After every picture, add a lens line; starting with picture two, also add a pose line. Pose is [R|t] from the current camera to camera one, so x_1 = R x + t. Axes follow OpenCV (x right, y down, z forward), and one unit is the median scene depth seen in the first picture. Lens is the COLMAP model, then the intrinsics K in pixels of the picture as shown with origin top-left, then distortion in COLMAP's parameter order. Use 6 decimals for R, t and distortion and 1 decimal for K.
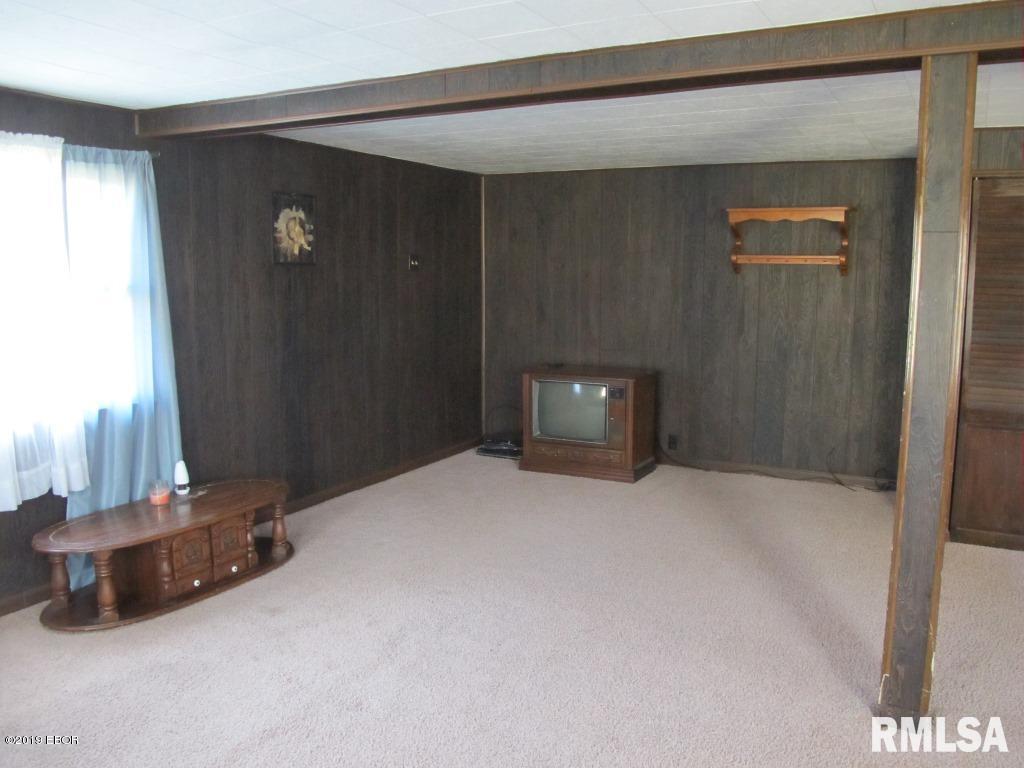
lens RADIAL K [[862.9, 0, 513.0], [0, 862.9, 389.4], [0, 0, 1]] dist [-0.147438, 0.115318]
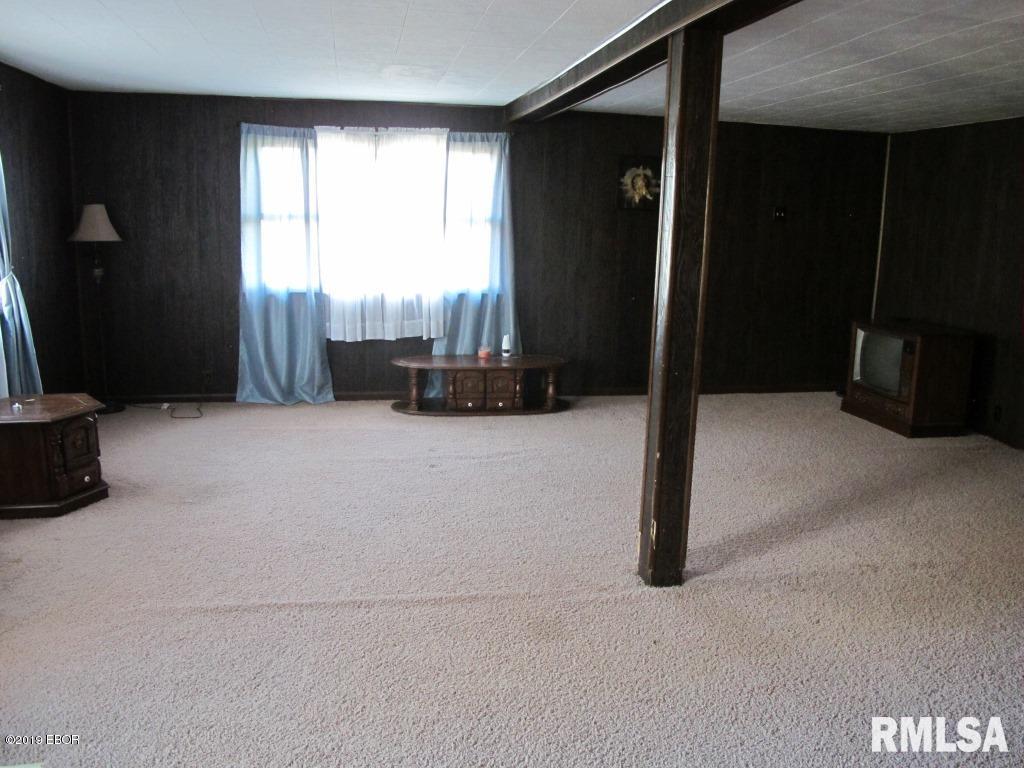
lens RADIAL K [[862.9, 0, 513.3], [0, 862.9, 383.1], [0, 0, 1]] dist [-0.147438, 0.115318]
pose [[0.616138, 0.164914, -0.770180, 0.864089], [-0.134812, 0.985486, 0.103168, 0.009601], [0.776015, 0.040264, 0.629427, 0.029713]]
